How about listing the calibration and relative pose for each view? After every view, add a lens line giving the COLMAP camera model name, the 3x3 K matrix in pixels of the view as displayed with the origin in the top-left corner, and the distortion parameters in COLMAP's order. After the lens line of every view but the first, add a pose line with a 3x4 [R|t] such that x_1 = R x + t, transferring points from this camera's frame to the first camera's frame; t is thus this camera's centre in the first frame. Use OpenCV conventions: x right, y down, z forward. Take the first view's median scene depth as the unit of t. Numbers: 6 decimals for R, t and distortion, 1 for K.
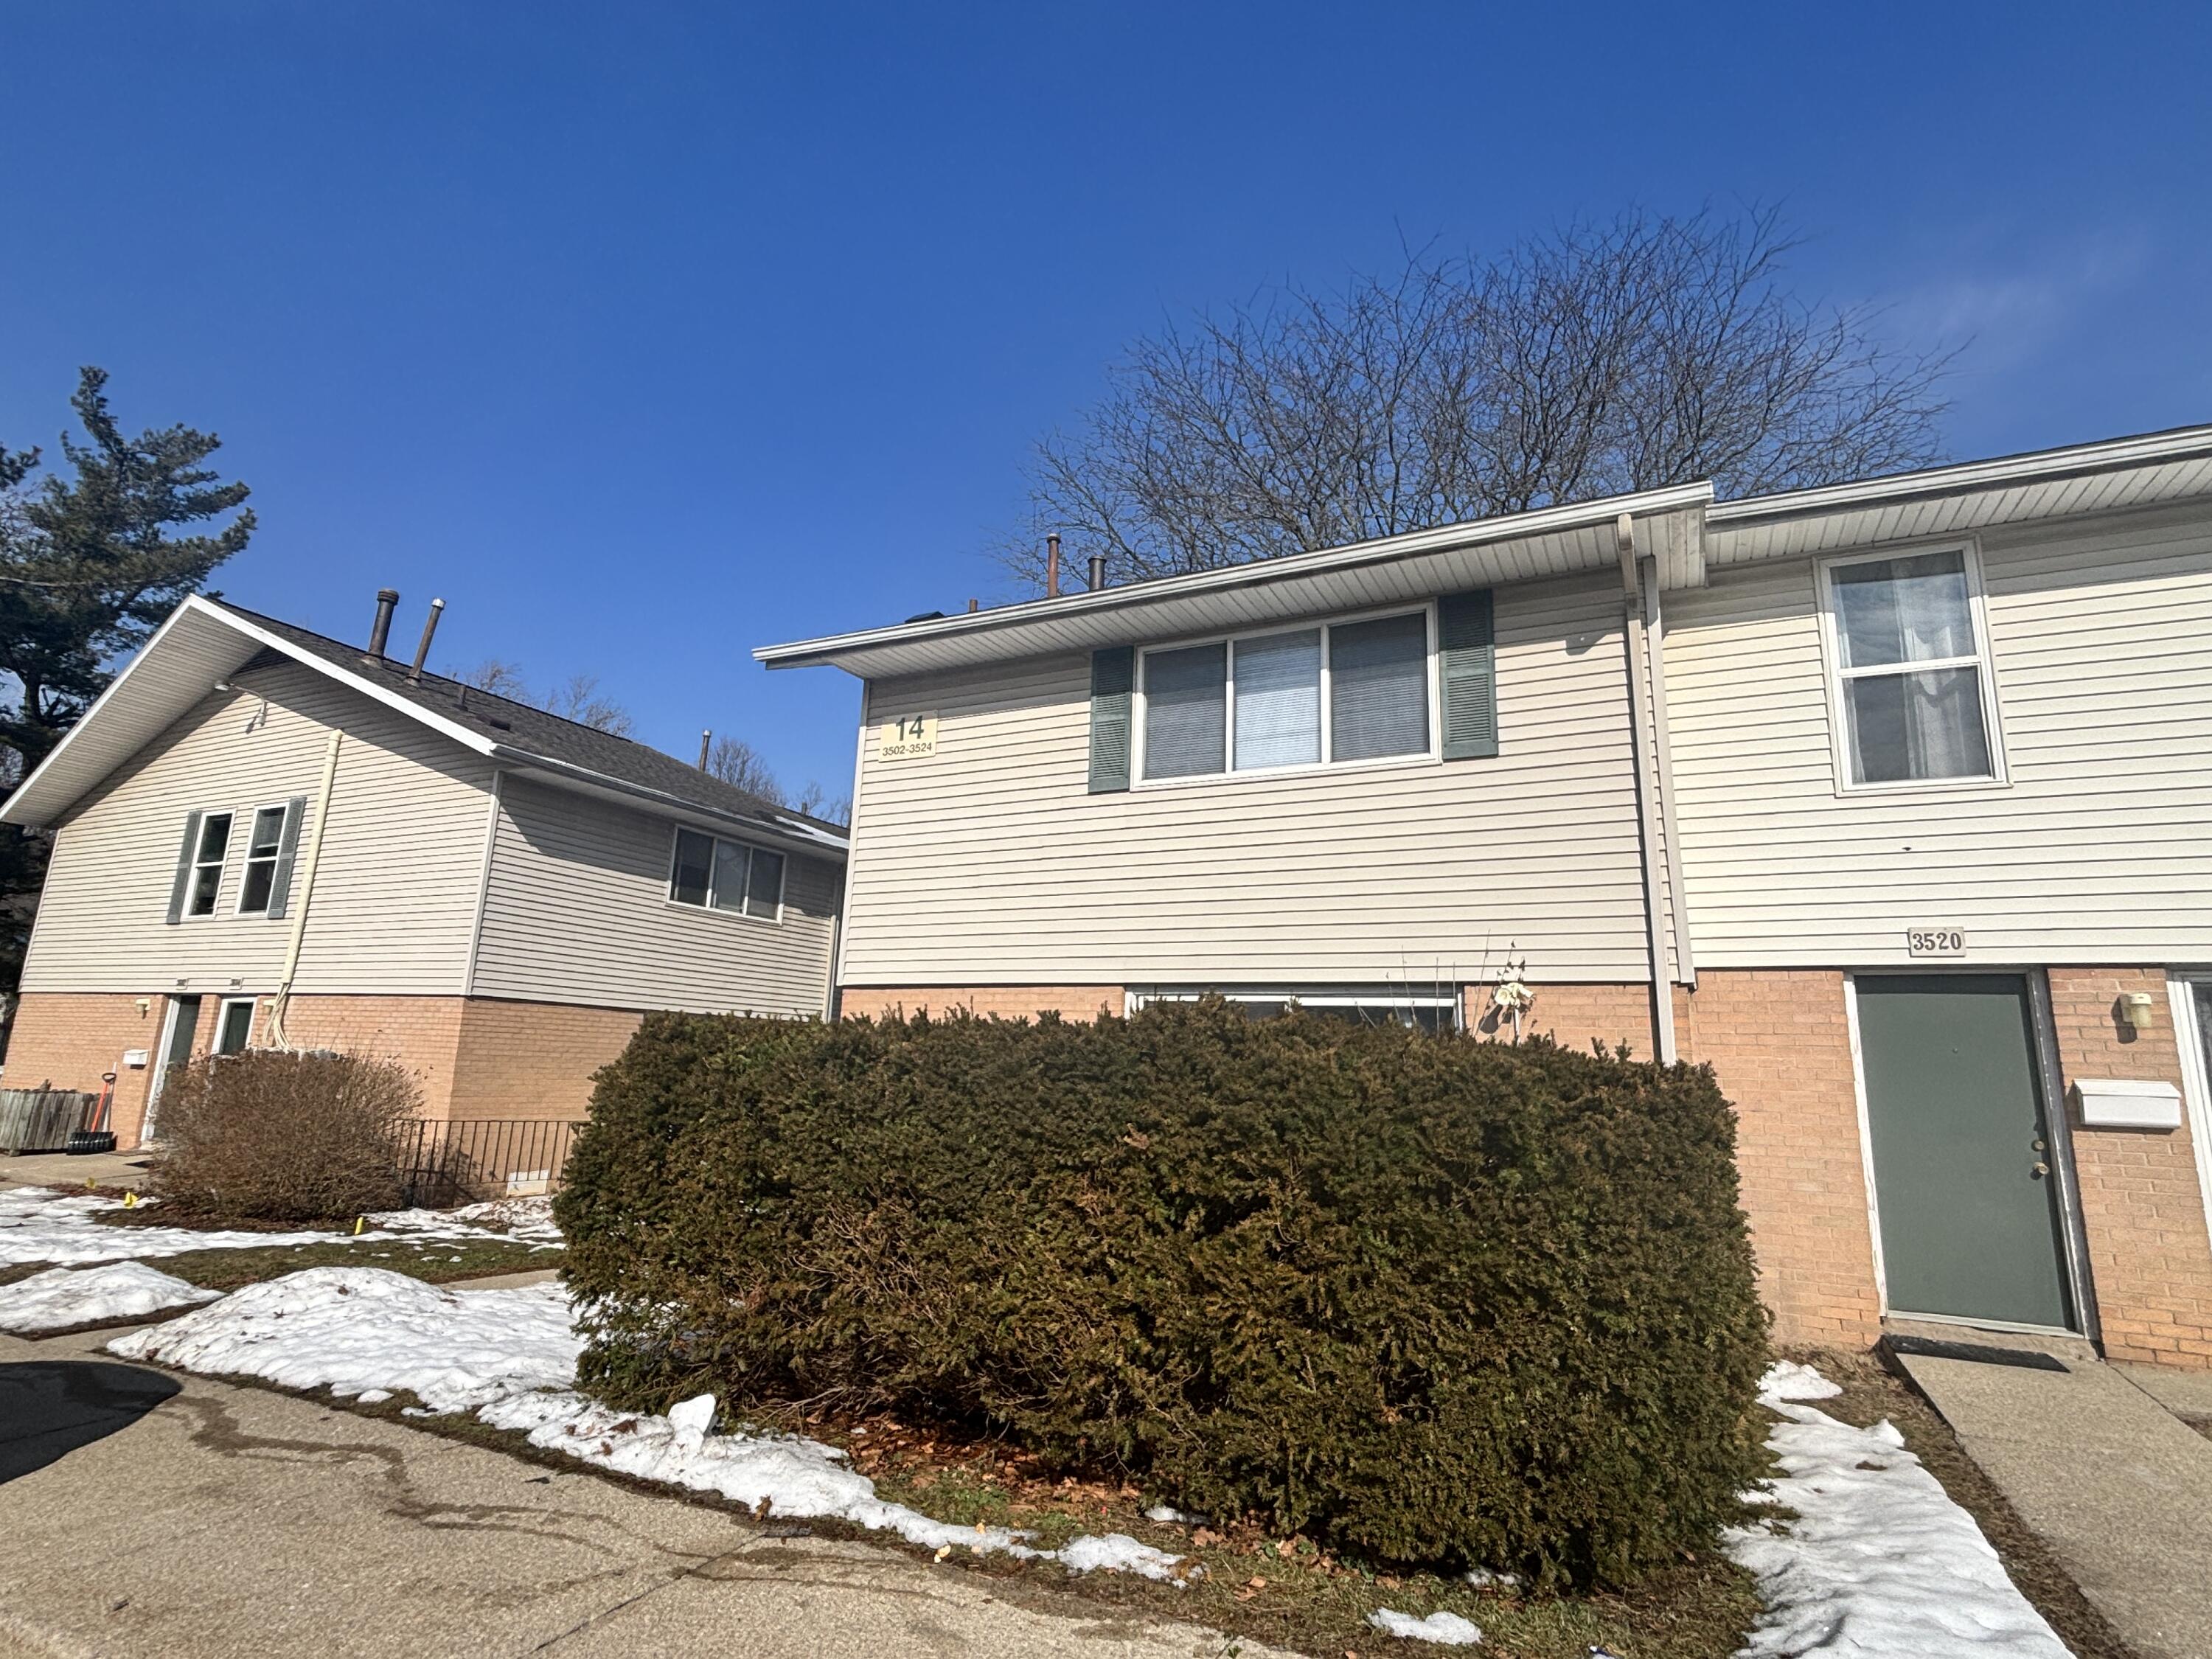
lens RADIAL K [[1110.4, 0, 1112.1], [0, 1110.4, 827.1], [0, 0, 1]] dist [0.000887, -0.000013]
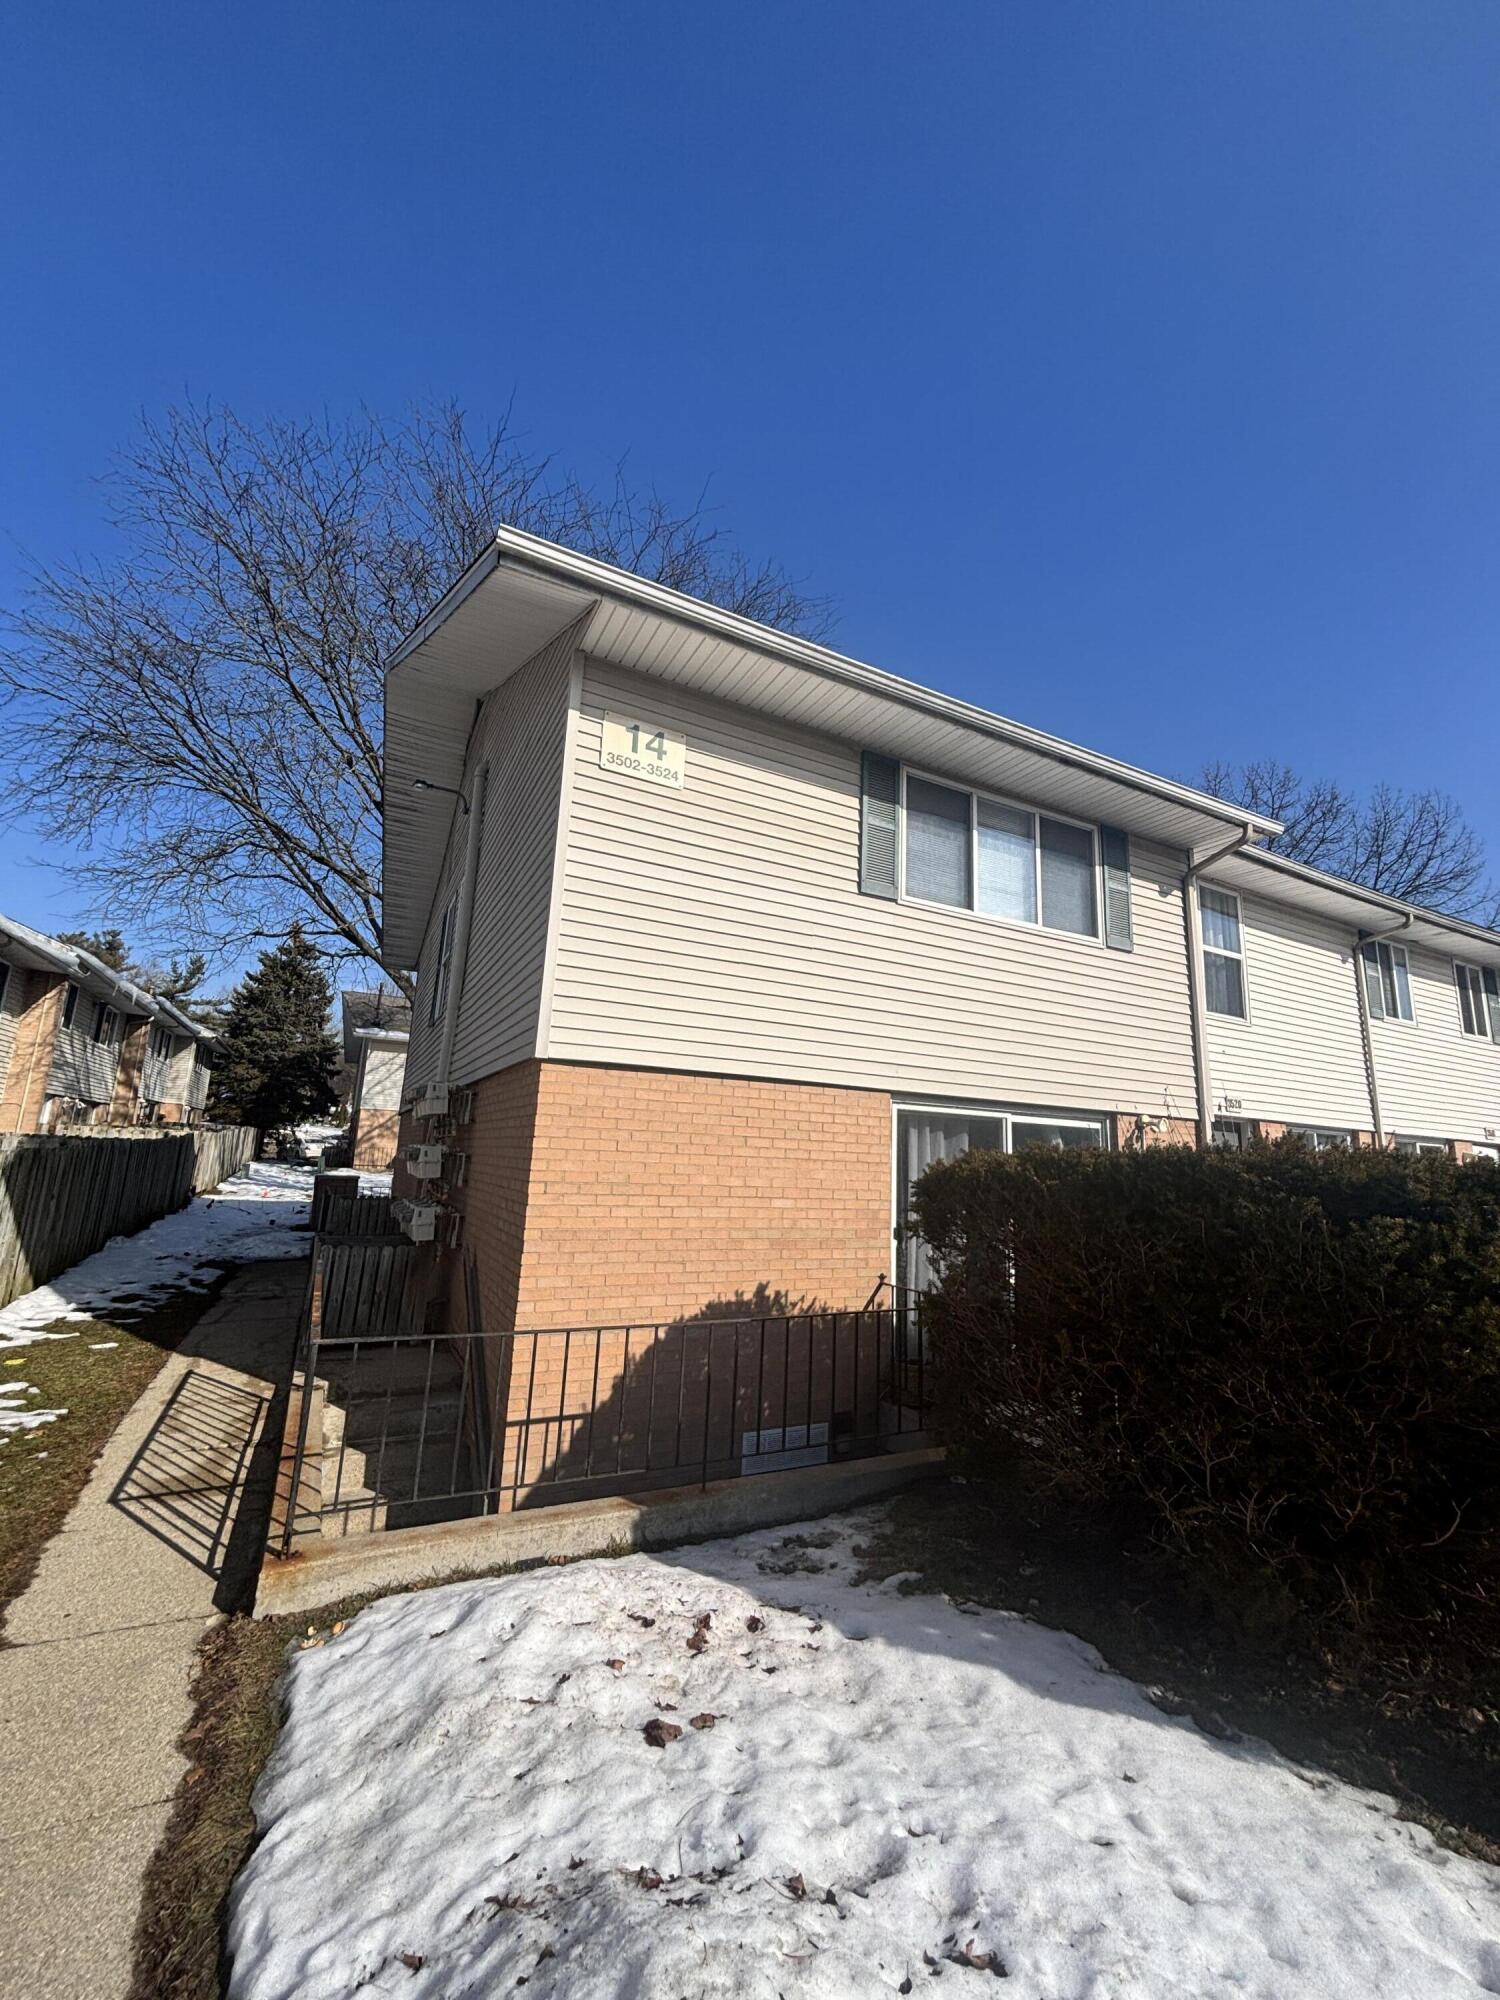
lens RADIAL K [[811.8, 0, 751.3], [0, 811.8, 1005.0], [0, 0, 1]] dist [-0.018324, 0.004970]
pose [[0.598586, 0.142440, 0.788293, -0.663914], [-0.198928, 0.979670, -0.025966, 0.110239], [-0.775965, -0.141271, 0.614752, 0.664954]]
